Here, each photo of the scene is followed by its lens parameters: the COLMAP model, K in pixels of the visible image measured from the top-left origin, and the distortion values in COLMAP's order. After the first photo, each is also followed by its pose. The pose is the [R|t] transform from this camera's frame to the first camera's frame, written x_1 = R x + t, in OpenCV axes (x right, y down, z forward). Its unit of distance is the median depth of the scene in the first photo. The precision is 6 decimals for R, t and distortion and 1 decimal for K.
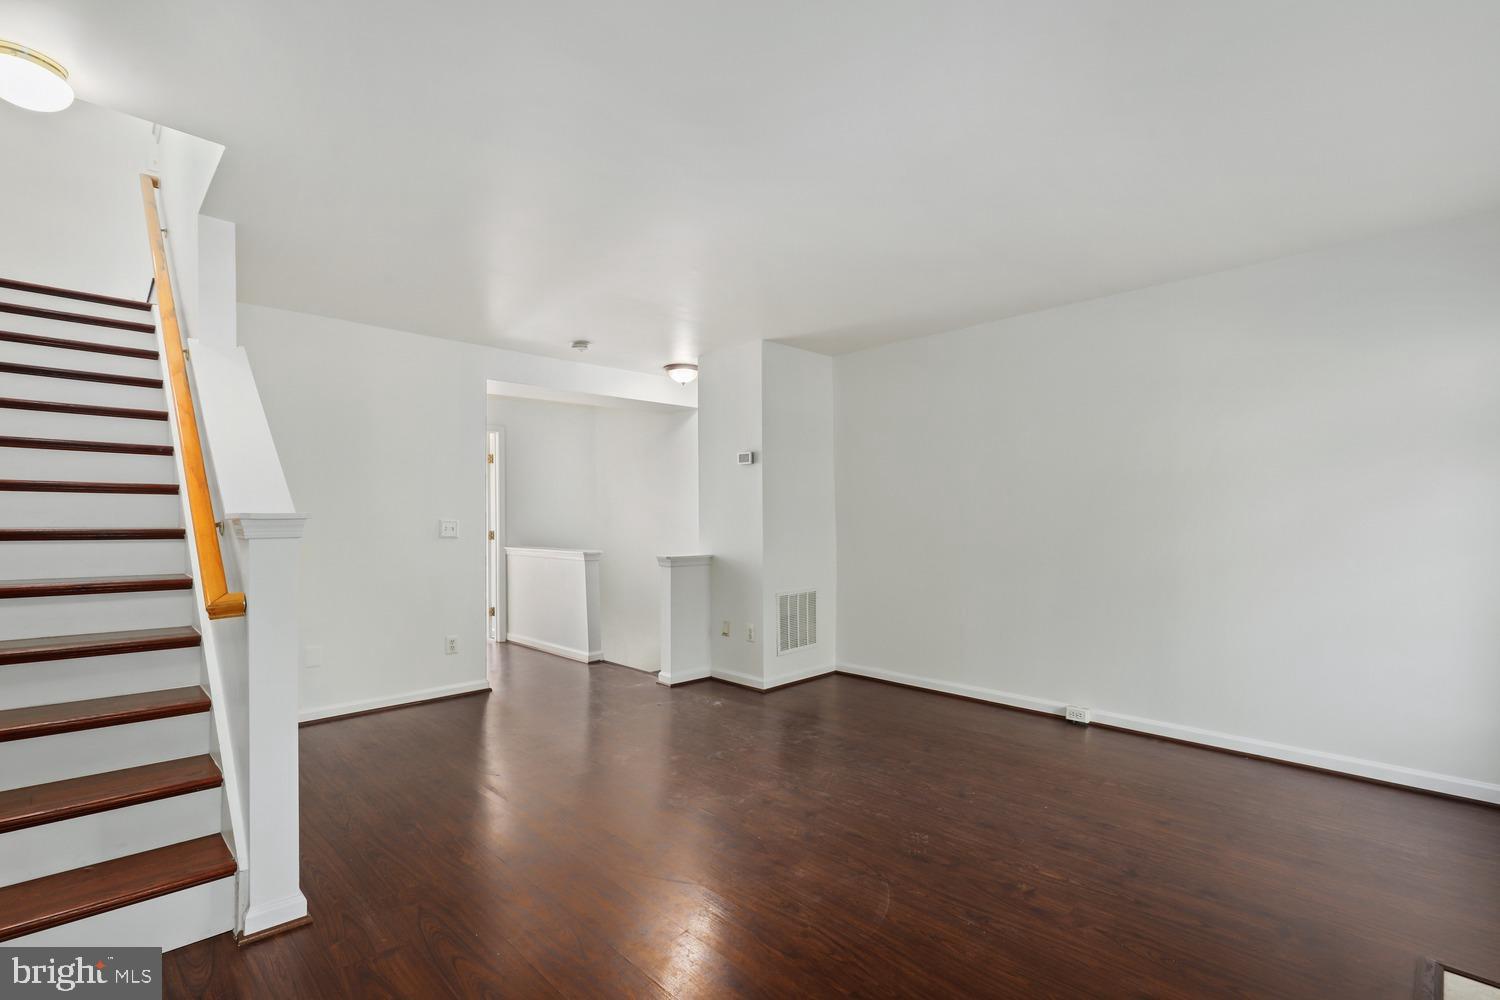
lens RADIAL K [[681.4, 0, 735.2], [0, 681.4, 523.1], [0, 0, 1]] dist [0.002094, -0.000032]
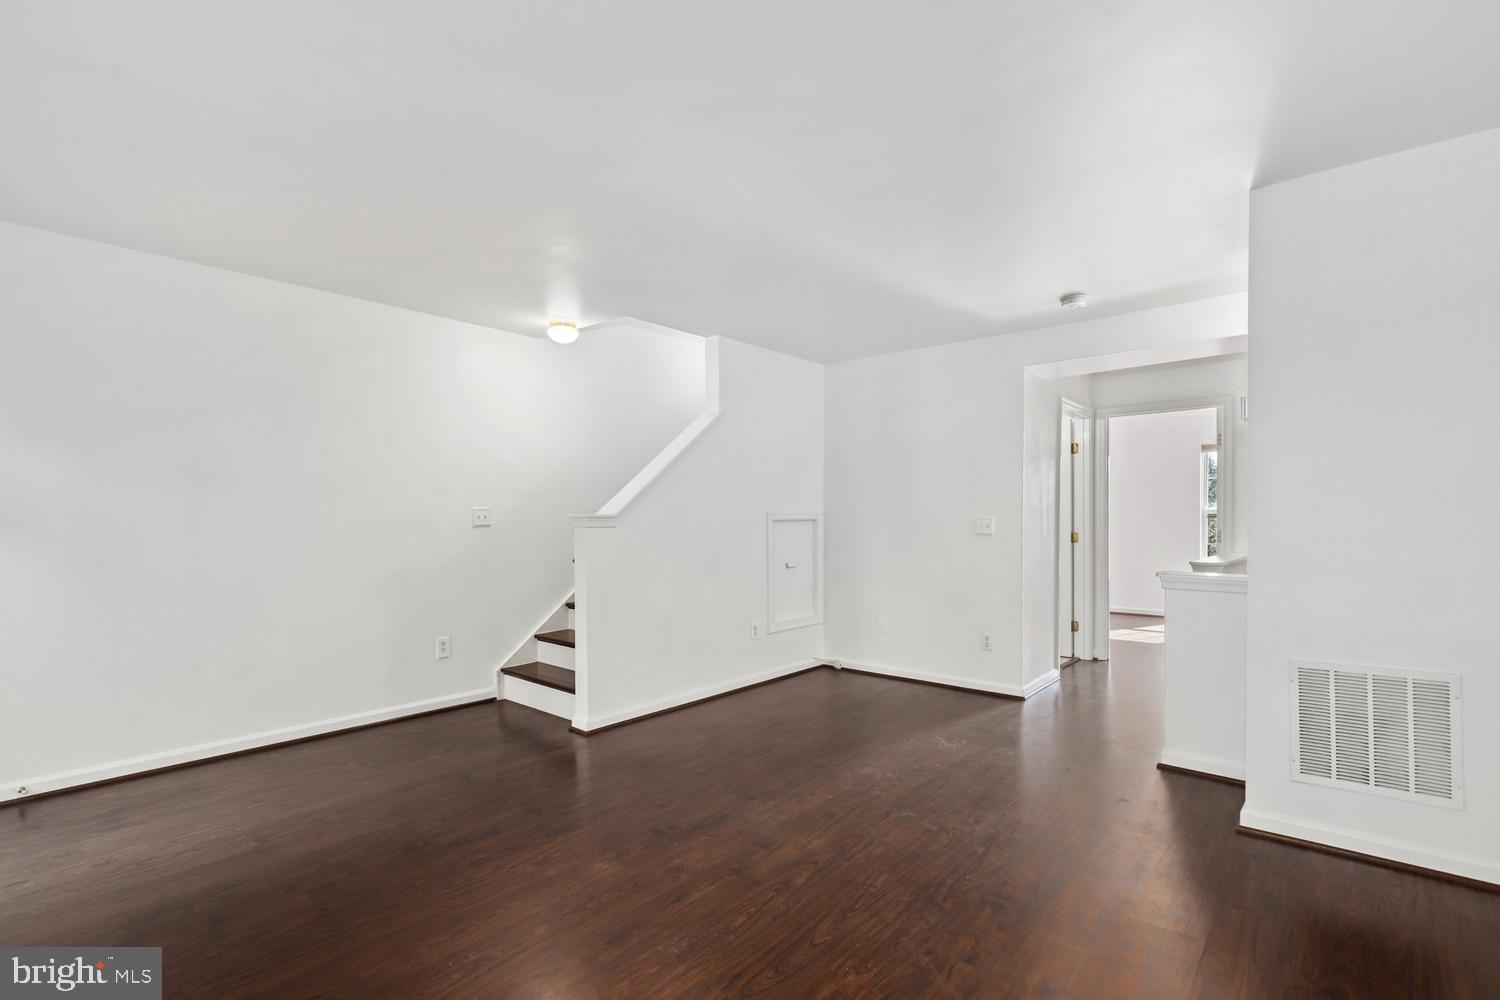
lens RADIAL K [[681.4, 0, 735.2], [0, 681.4, 523.1], [0, 0, 1]] dist [0.002094, -0.000032]
pose [[0.093011, 0.010567, -0.995609, 0.543089], [-0.003582, 0.999941, 0.010278, -0.004539], [0.995659, 0.002610, 0.093043, 0.533737]]
